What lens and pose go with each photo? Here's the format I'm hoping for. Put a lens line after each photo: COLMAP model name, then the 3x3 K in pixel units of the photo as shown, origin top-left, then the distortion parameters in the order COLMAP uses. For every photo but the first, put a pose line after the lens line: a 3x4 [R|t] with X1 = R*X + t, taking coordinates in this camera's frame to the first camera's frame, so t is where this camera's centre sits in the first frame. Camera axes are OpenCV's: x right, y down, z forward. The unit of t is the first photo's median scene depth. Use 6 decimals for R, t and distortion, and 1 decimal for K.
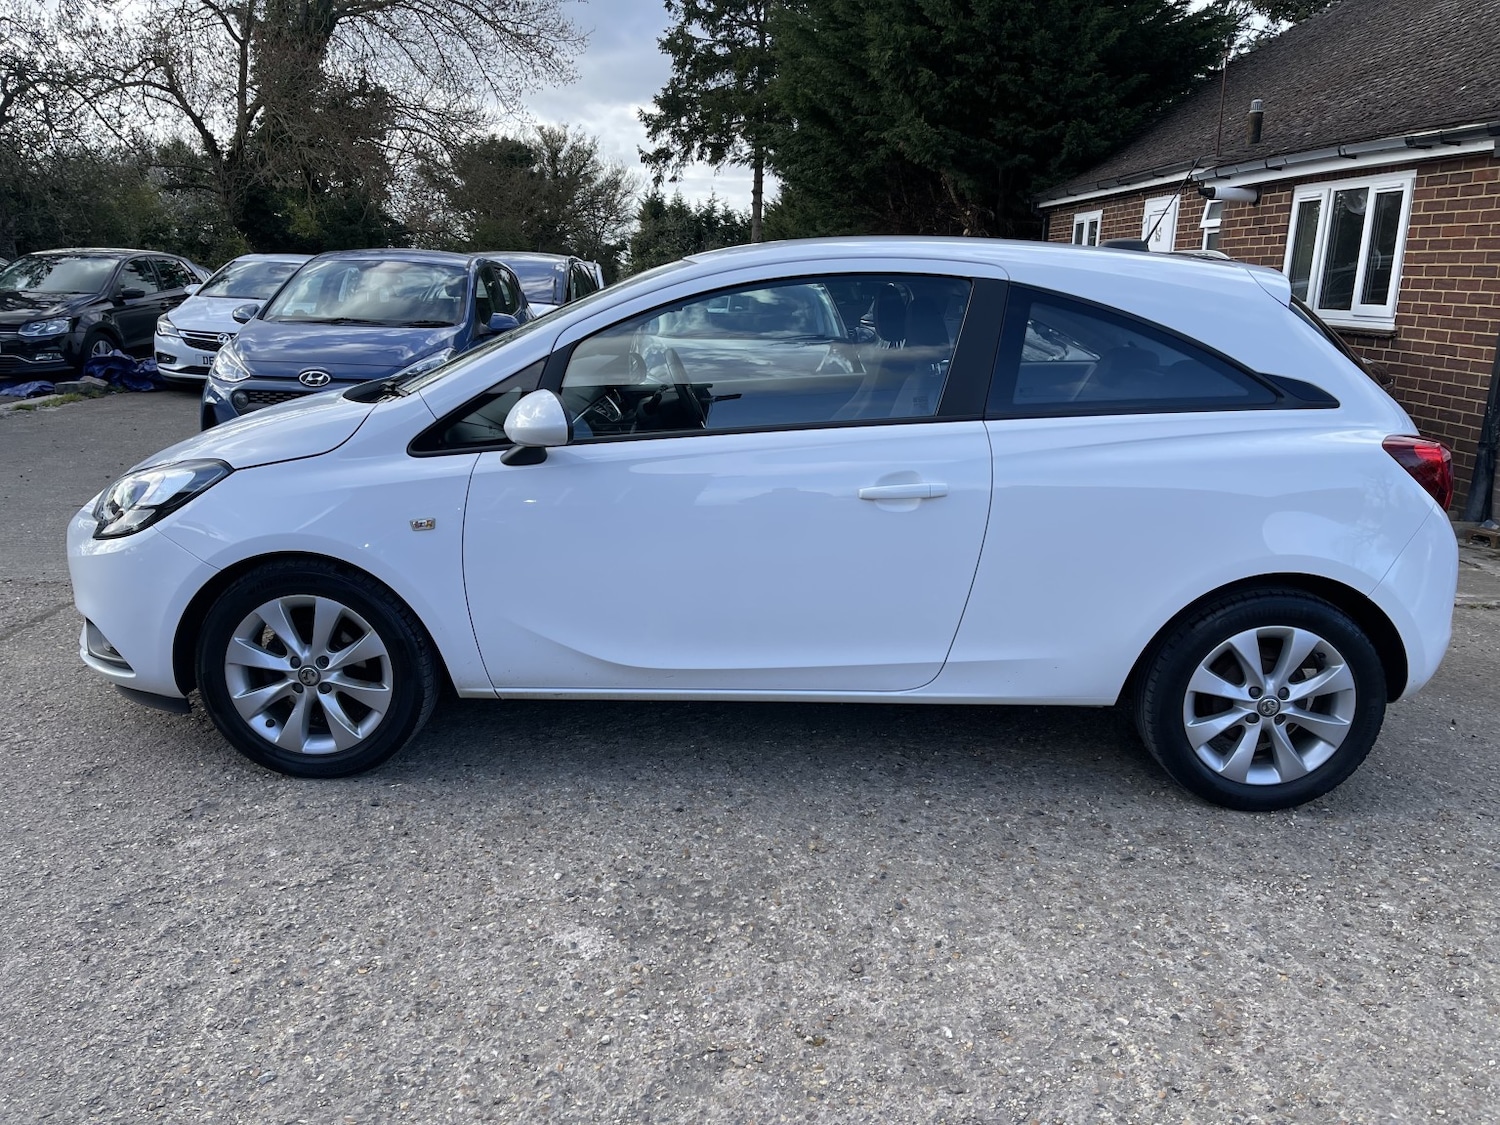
lens RADIAL K [[1146.2, 0, 749.4], [0, 1146.2, 568.0], [0, 0, 1]] dist [0.066576, -0.078567]
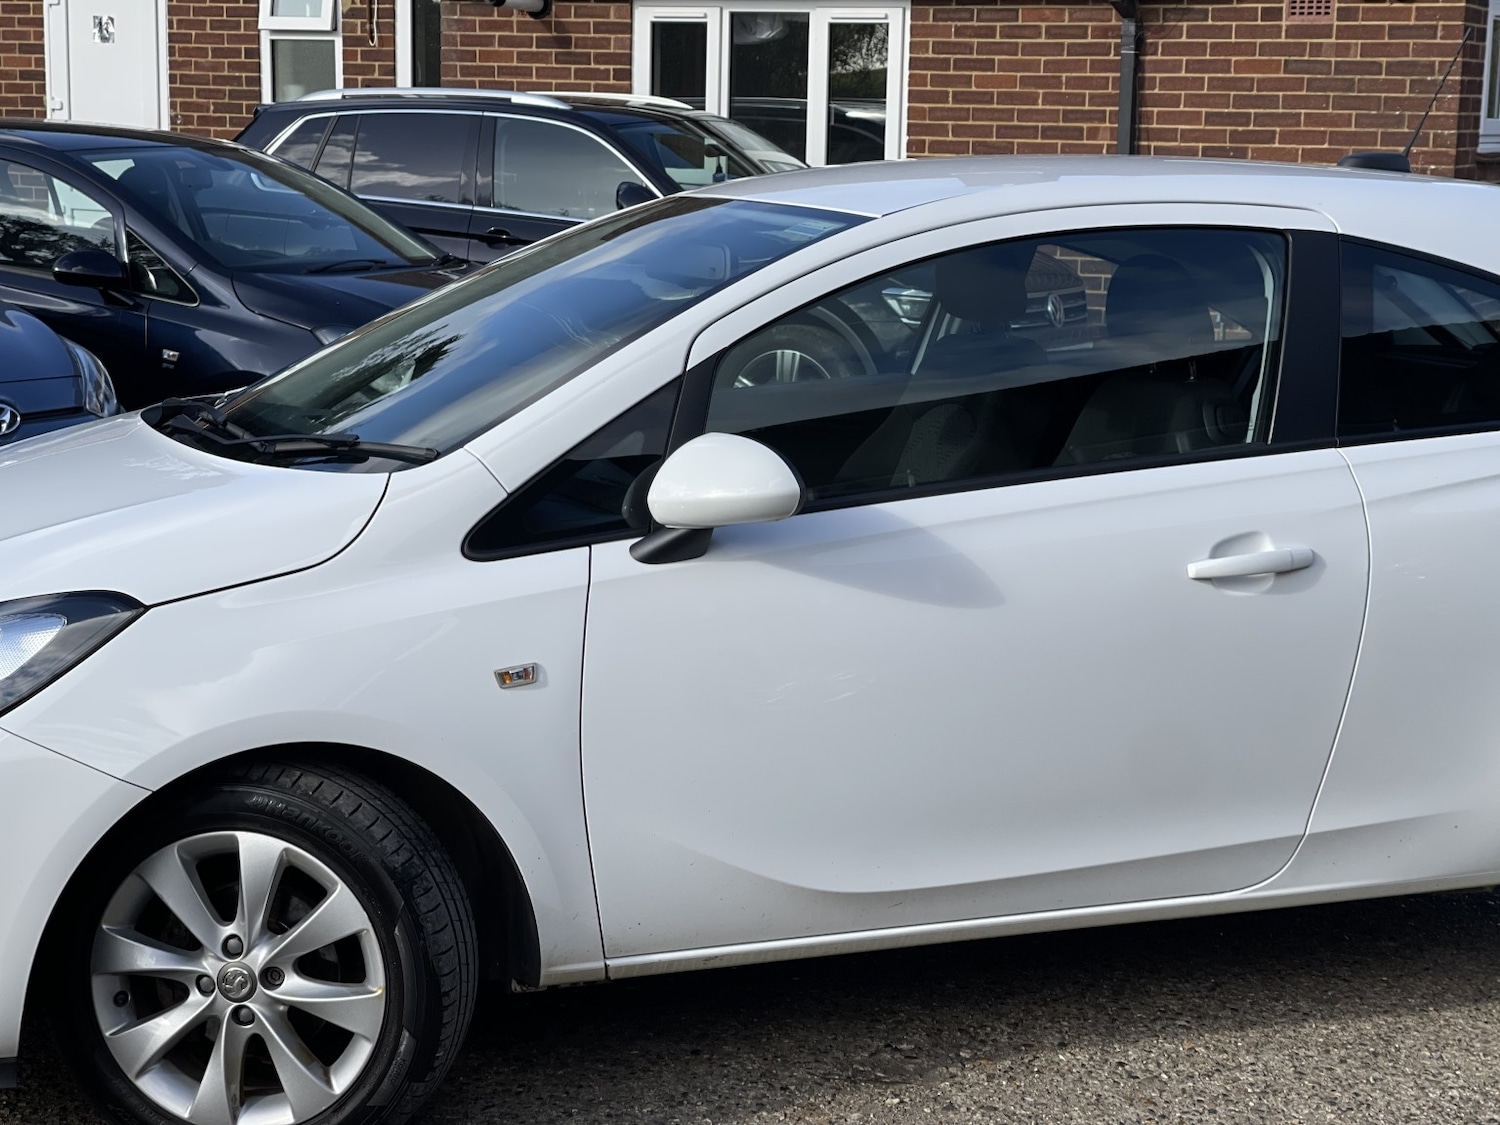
lens RADIAL K [[2756.8, 0, 750.0], [0, 2756.8, 562.5], [0, 0, 1]] dist [0.287981, -0.800805]
pose [[0.929595, -0.063243, 0.363117, -0.647310], [0.096486, 0.992570, -0.074134, 0.018799], [-0.355731, 0.103950, 0.928790, -0.314095]]
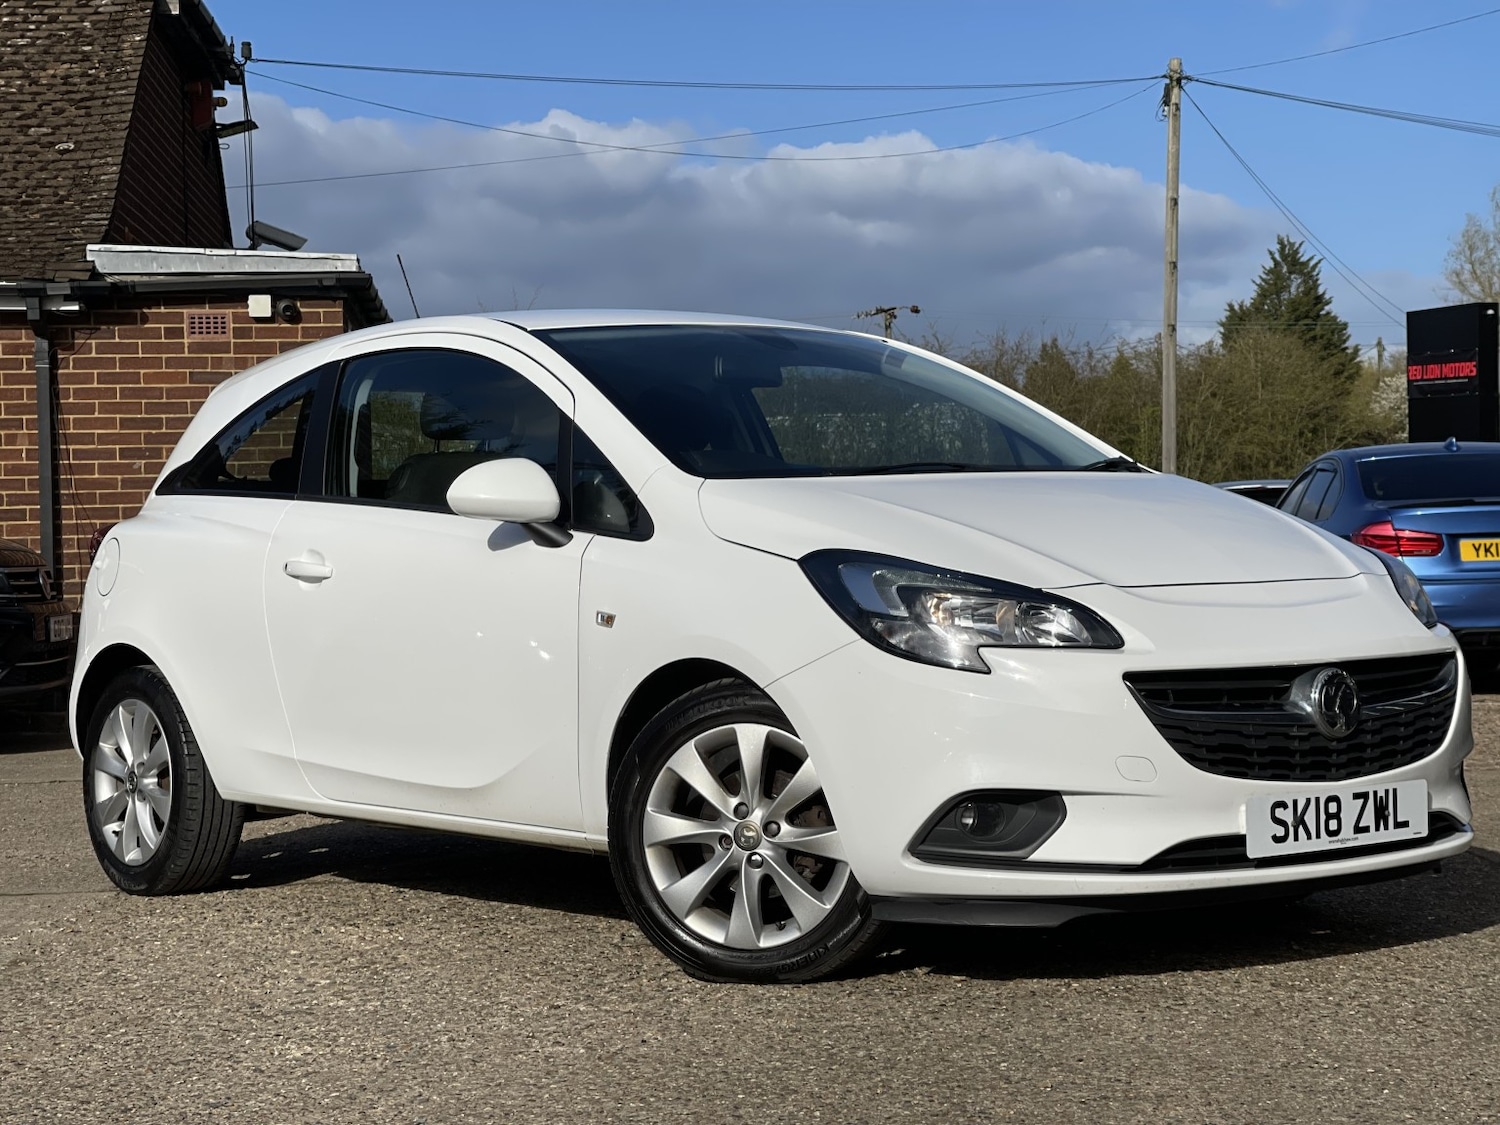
lens RADIAL K [[2739.8, 0, 750.8], [0, 2739.8, 543.6], [0, 0, 1]] dist [0.391897, -1.539197]
pose [[0.599911, -0.039019, 0.799115, -1.606500], [0.240305, 0.961480, -0.133455, 0.195502], [-0.763126, 0.272092, 0.586179, -0.234501]]
